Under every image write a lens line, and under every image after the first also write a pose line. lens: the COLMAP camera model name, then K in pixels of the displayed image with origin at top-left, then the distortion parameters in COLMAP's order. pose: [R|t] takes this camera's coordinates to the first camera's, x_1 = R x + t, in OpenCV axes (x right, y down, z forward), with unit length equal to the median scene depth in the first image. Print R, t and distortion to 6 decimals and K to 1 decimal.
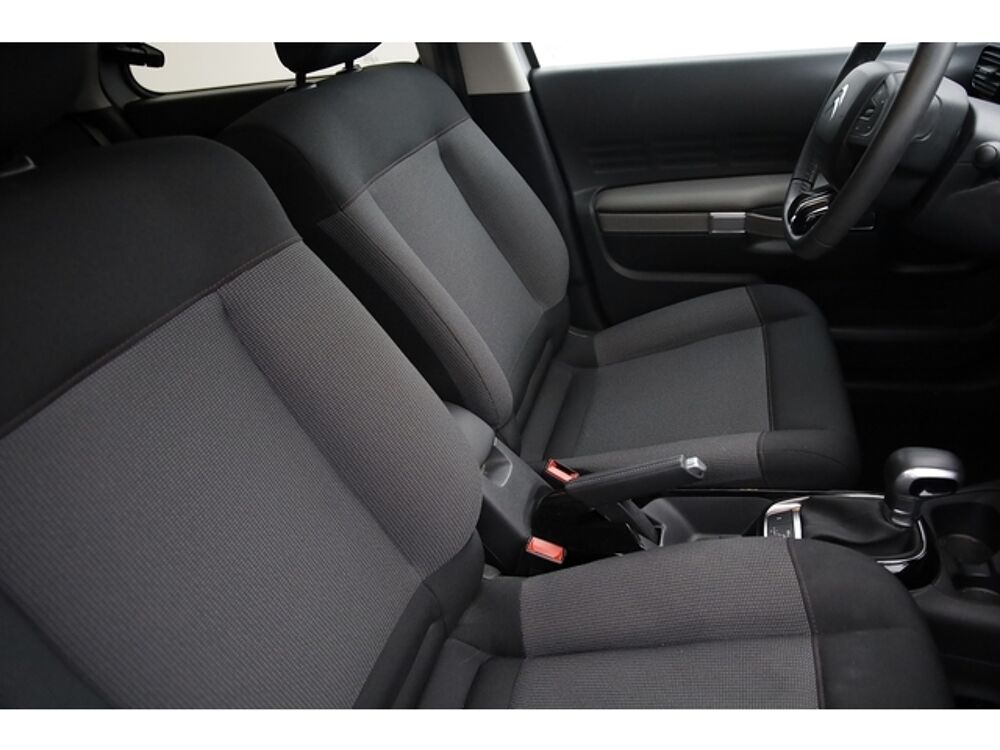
lens RADIAL K [[709.7, 0, 500.0], [0, 709.7, 375.0], [0, 0, 1]] dist [-0.093656, 0.071488]
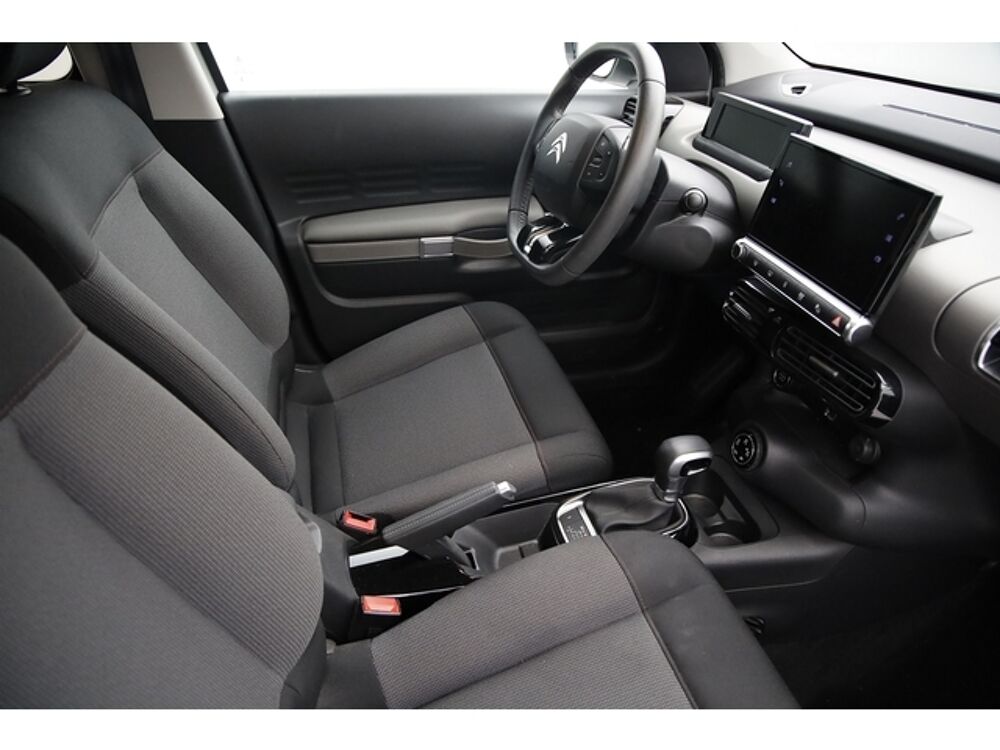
lens RADIAL K [[709.7, 0, 500.0], [0, 709.7, 375.0], [0, 0, 1]] dist [-0.093656, 0.071488]
pose [[0.851672, -0.145172, 0.503567, -0.206539], [0.143896, 0.988715, 0.041667, -0.074948], [-0.503933, 0.036975, 0.862951, 0.052832]]
